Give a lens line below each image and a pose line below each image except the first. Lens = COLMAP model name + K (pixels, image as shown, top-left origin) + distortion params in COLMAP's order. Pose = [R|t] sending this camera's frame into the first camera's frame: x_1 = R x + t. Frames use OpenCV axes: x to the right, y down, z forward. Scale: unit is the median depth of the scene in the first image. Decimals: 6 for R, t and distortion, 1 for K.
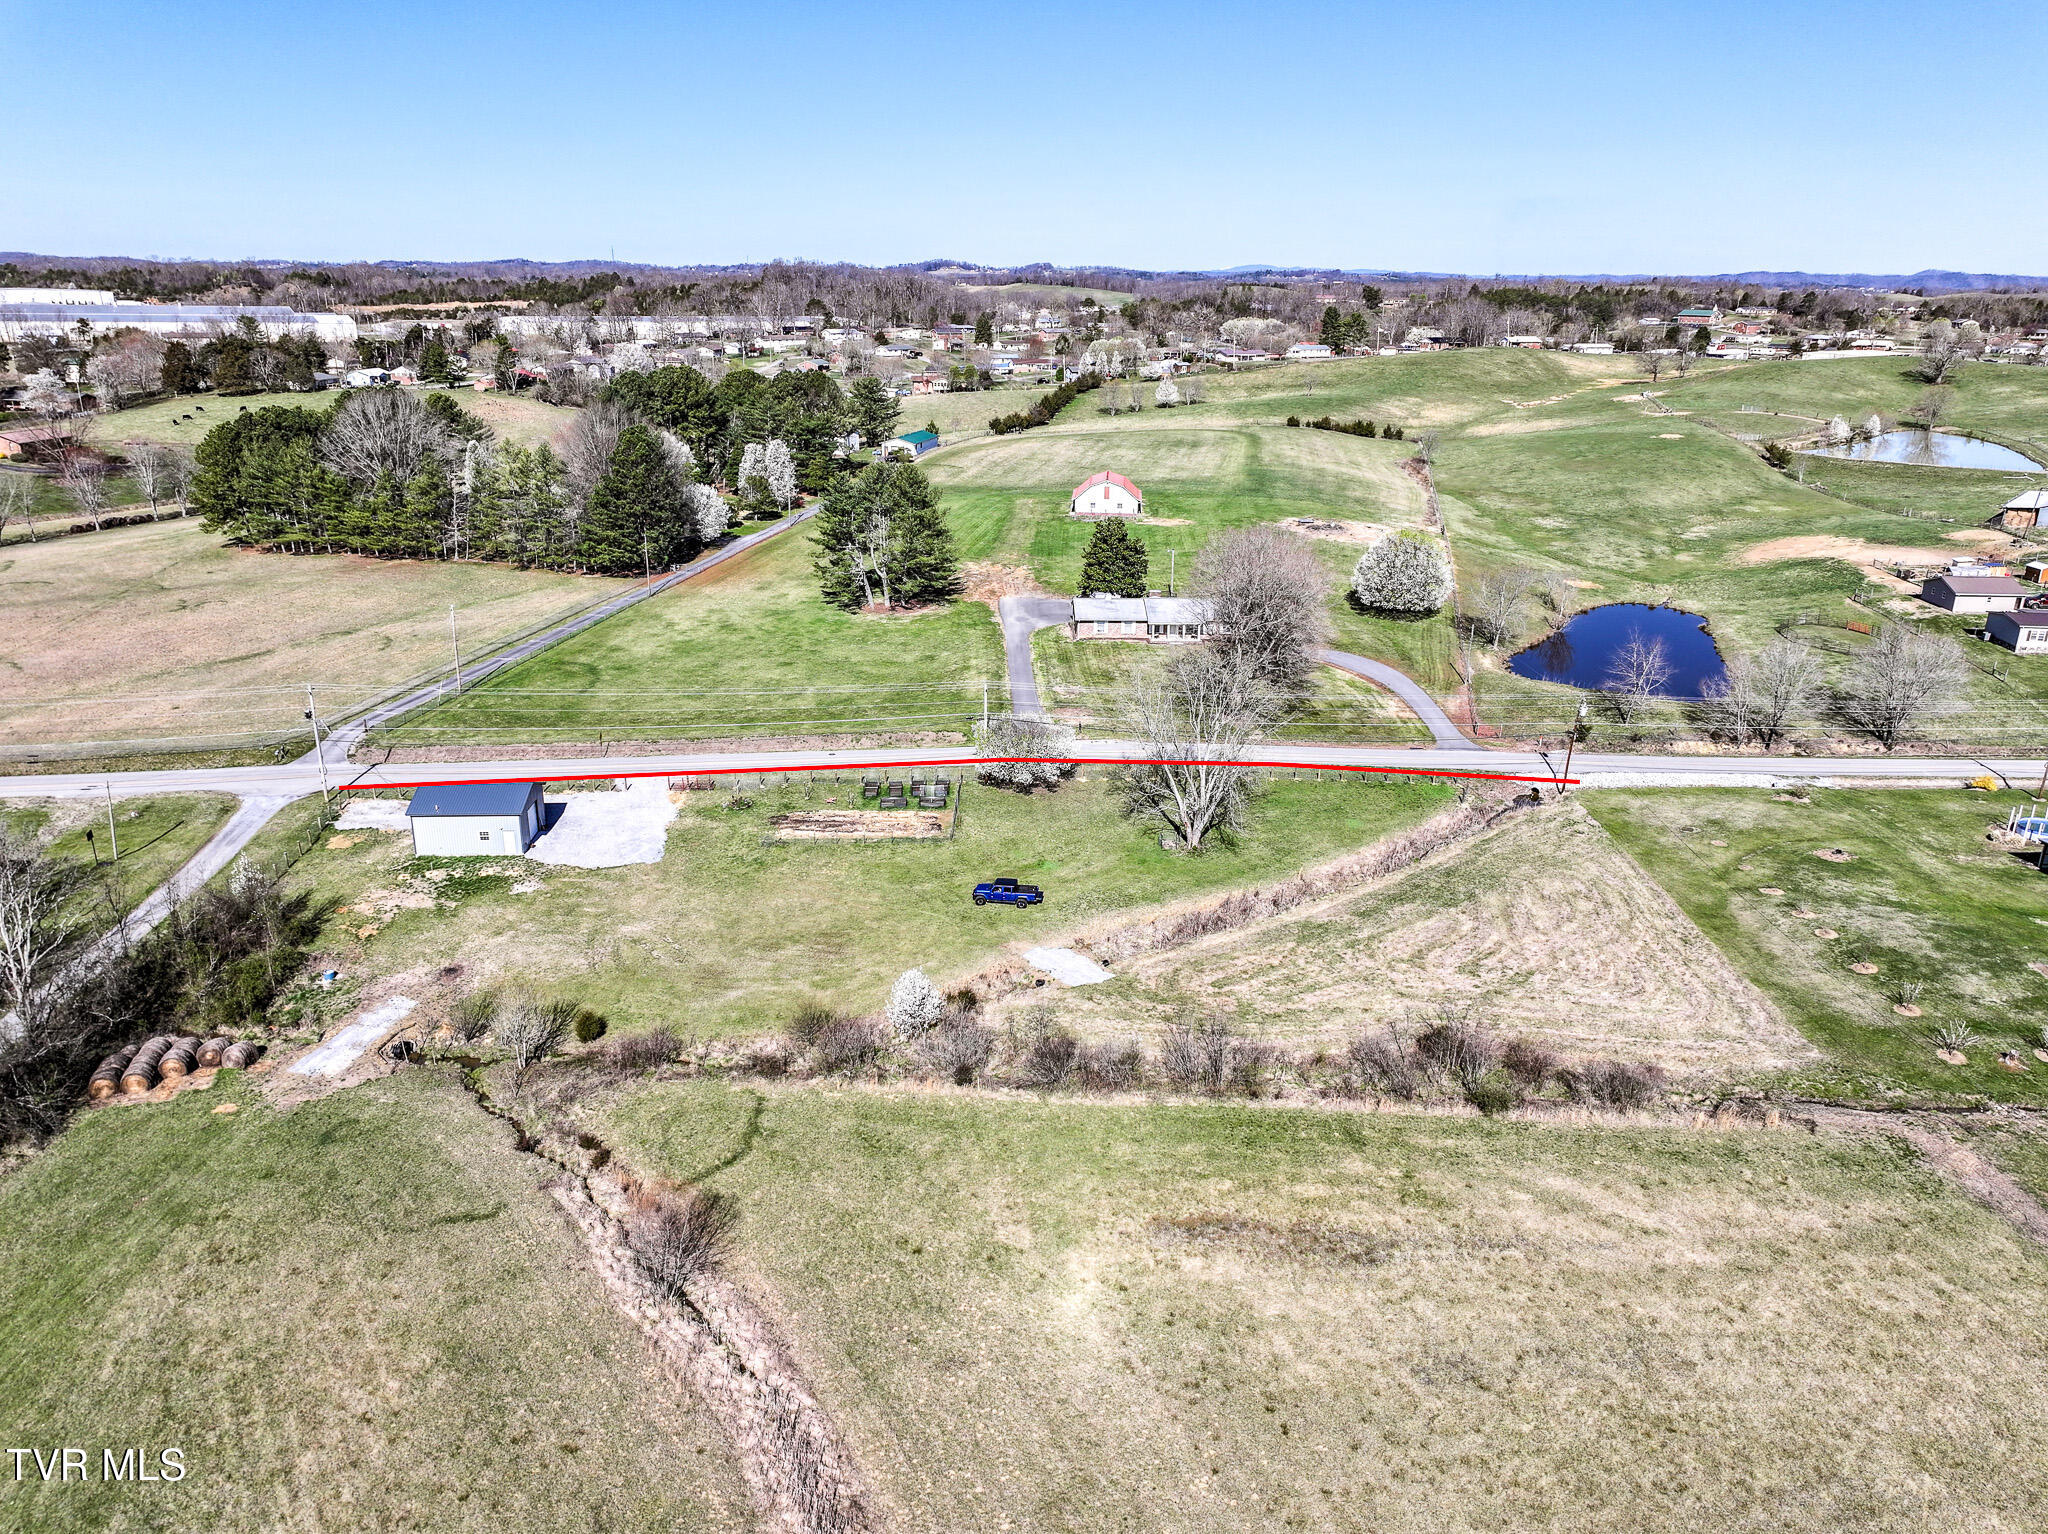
lens RADIAL K [[1439.2, 0, 1033.2], [0, 1439.2, 757.5], [0, 0, 1]] dist [-0.001498, 0.016942]
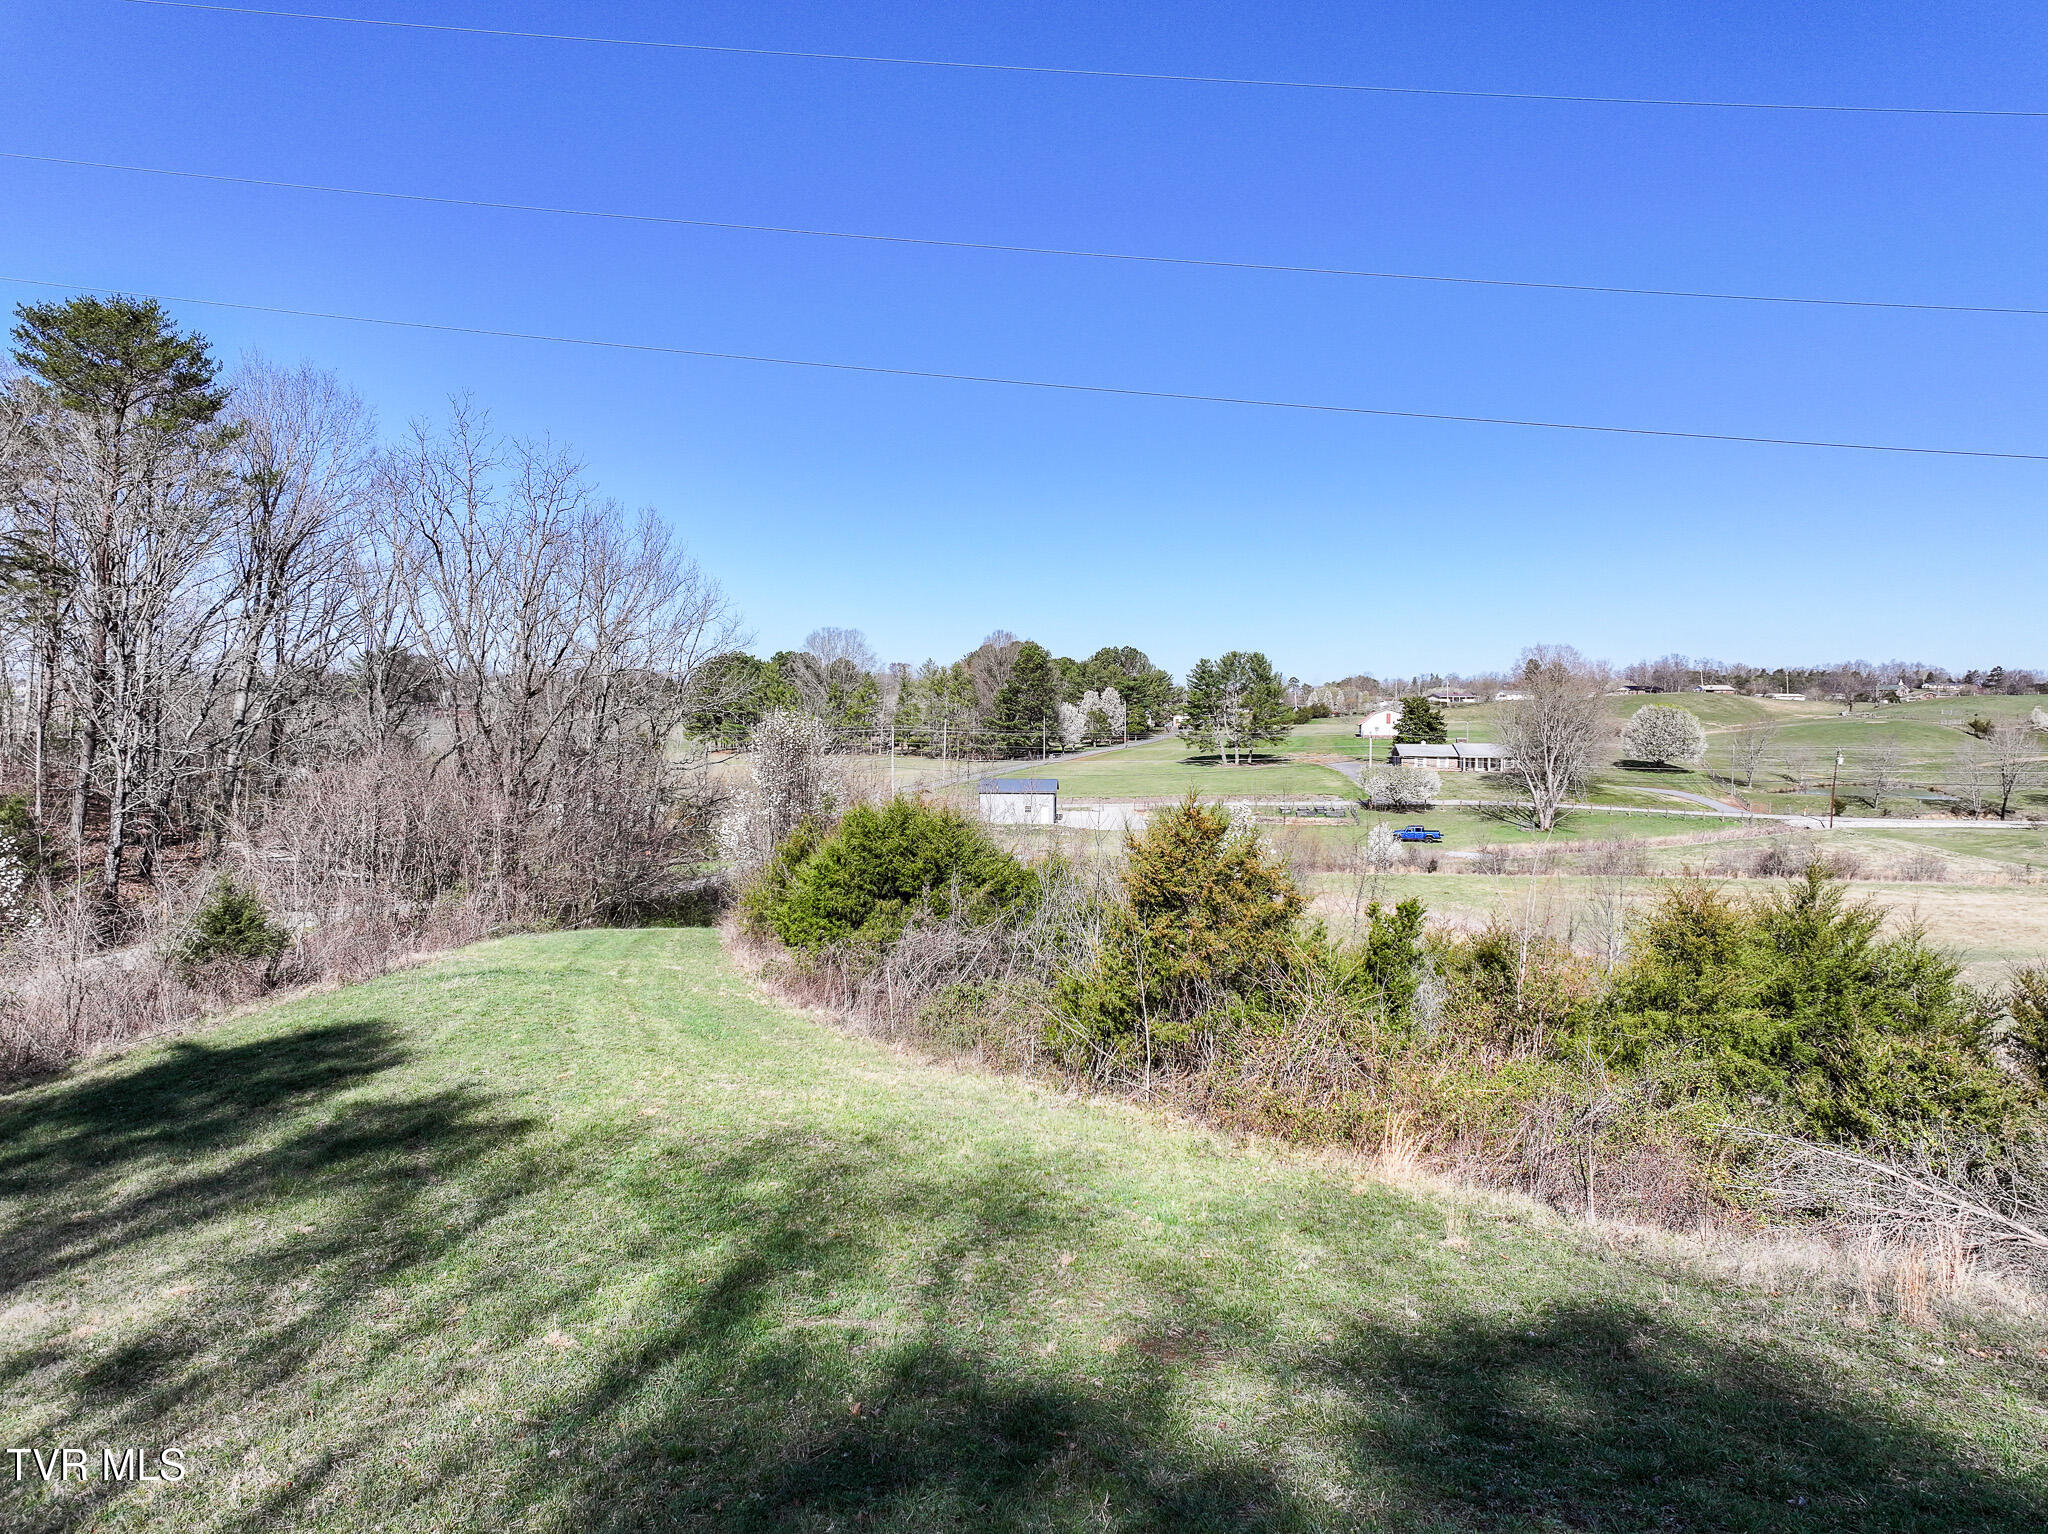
lens RADIAL K [[1439.2, 0, 1033.2], [0, 1439.2, 757.5], [0, 0, 1]] dist [-0.001498, 0.016942]
pose [[0.993197, -0.004878, -0.116340, -0.103039], [-0.028821, 0.957734, -0.286206, 0.198174], [0.112819, 0.287613, 0.951079, -0.171046]]
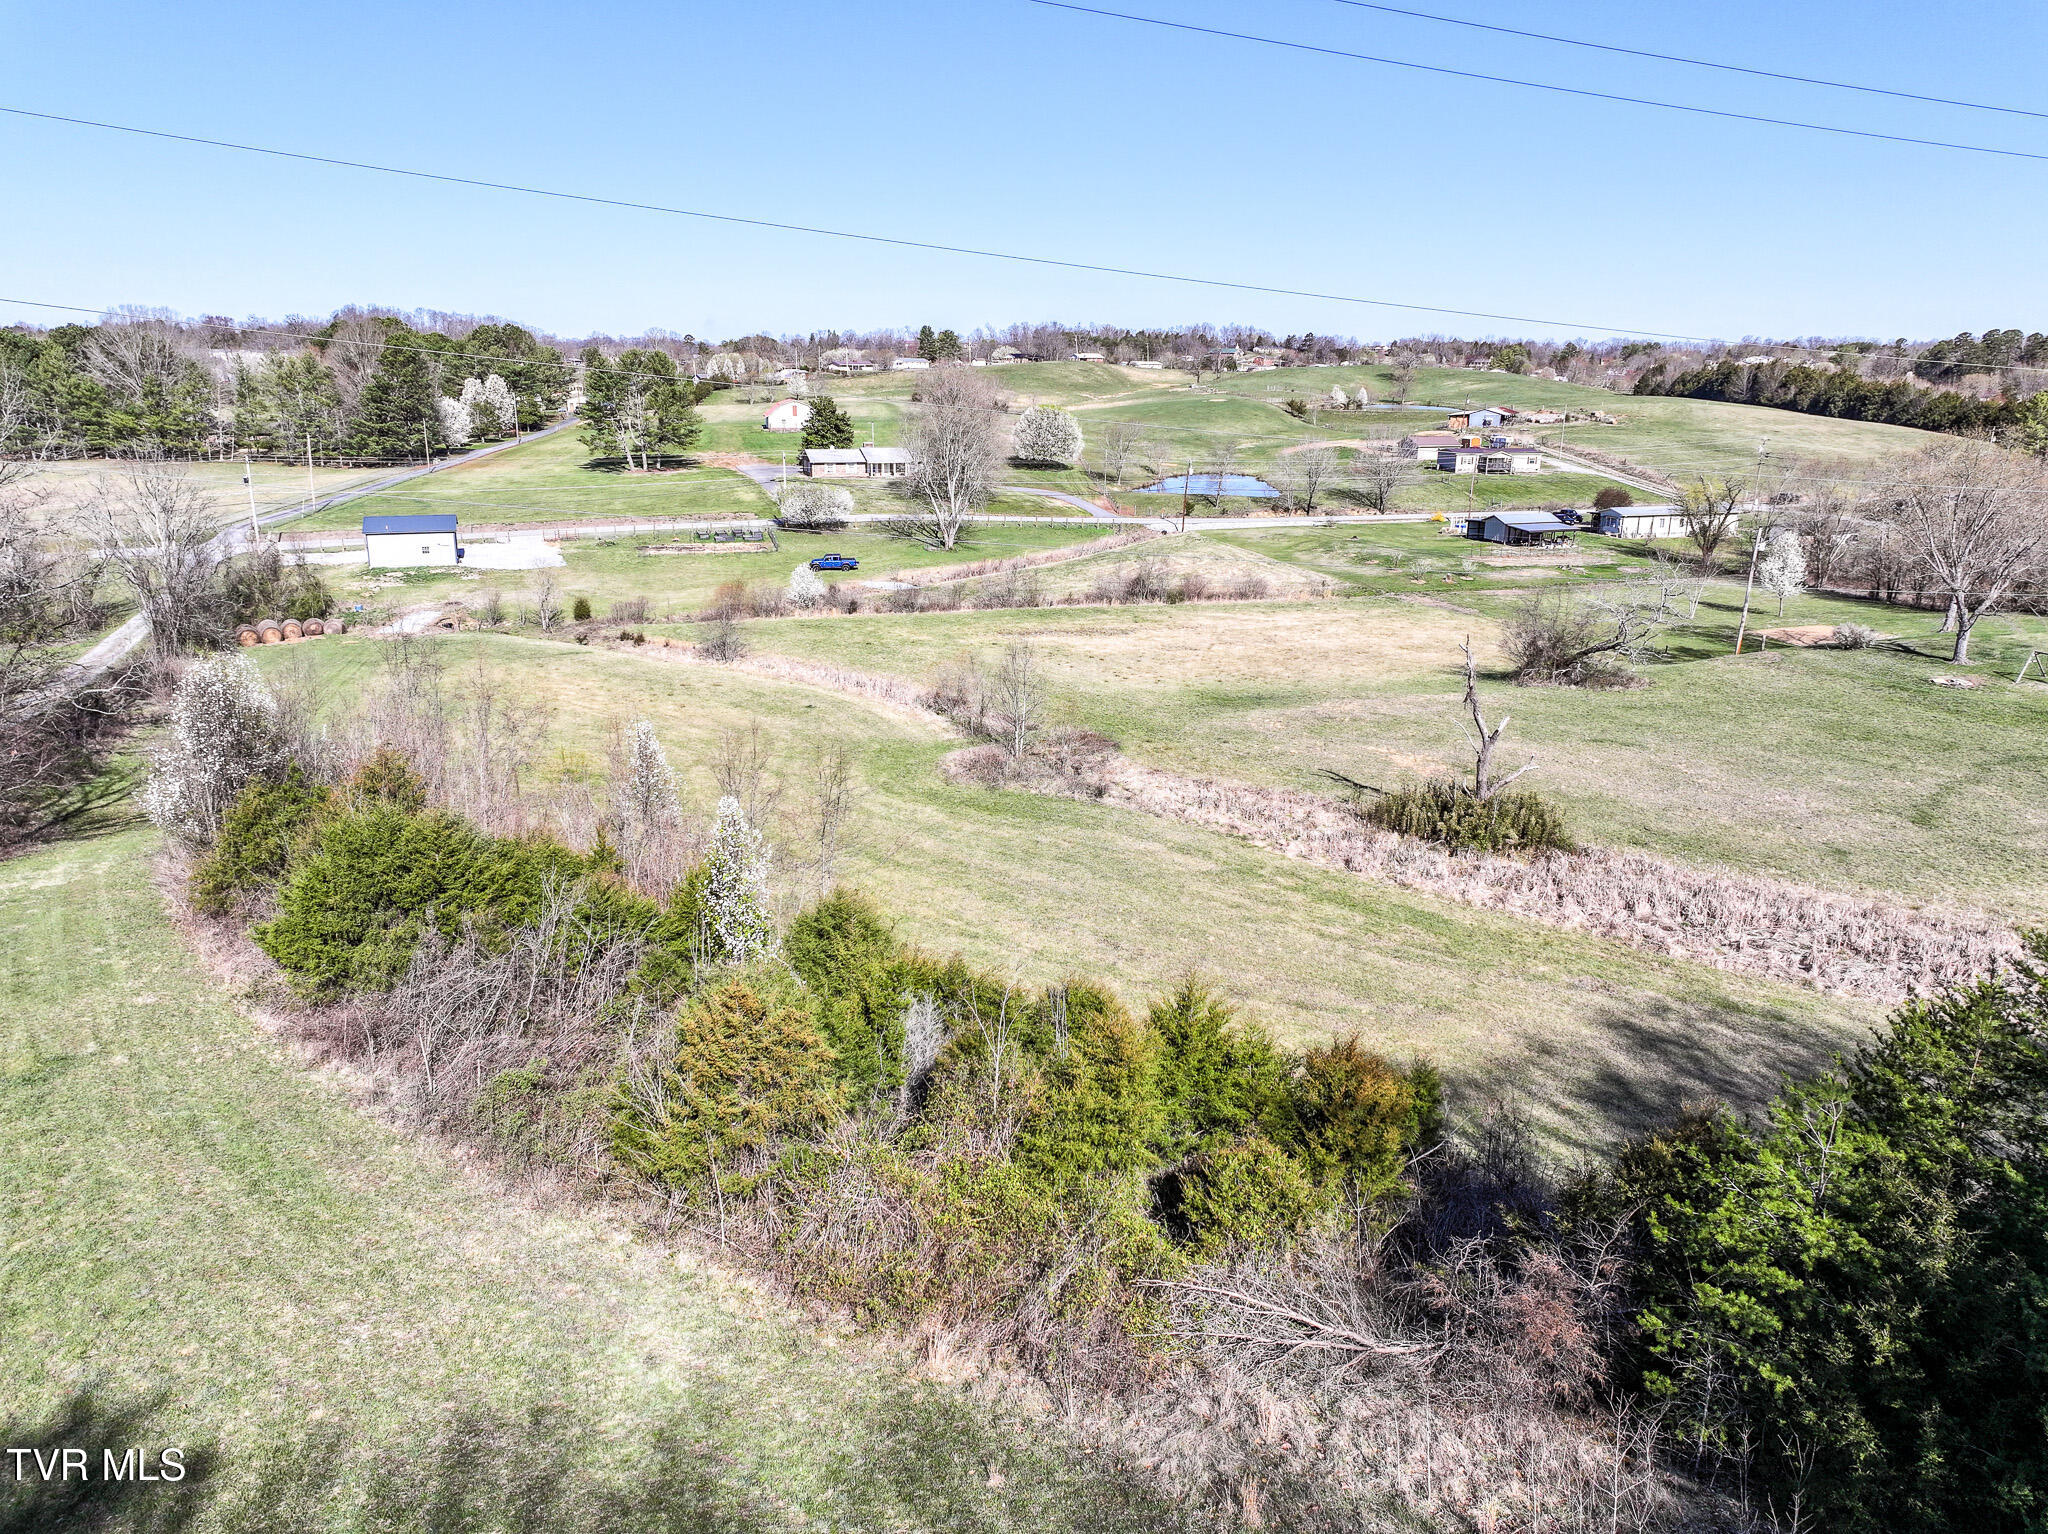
lens RADIAL K [[1439.2, 0, 1033.2], [0, 1439.2, 757.5], [0, 0, 1]] dist [-0.001498, 0.016942]
pose [[0.958222, -0.079068, 0.274880, -0.110020], [0.092908, 0.994961, -0.037679, 0.166505], [-0.270515, 0.061644, 0.960740, -0.192532]]
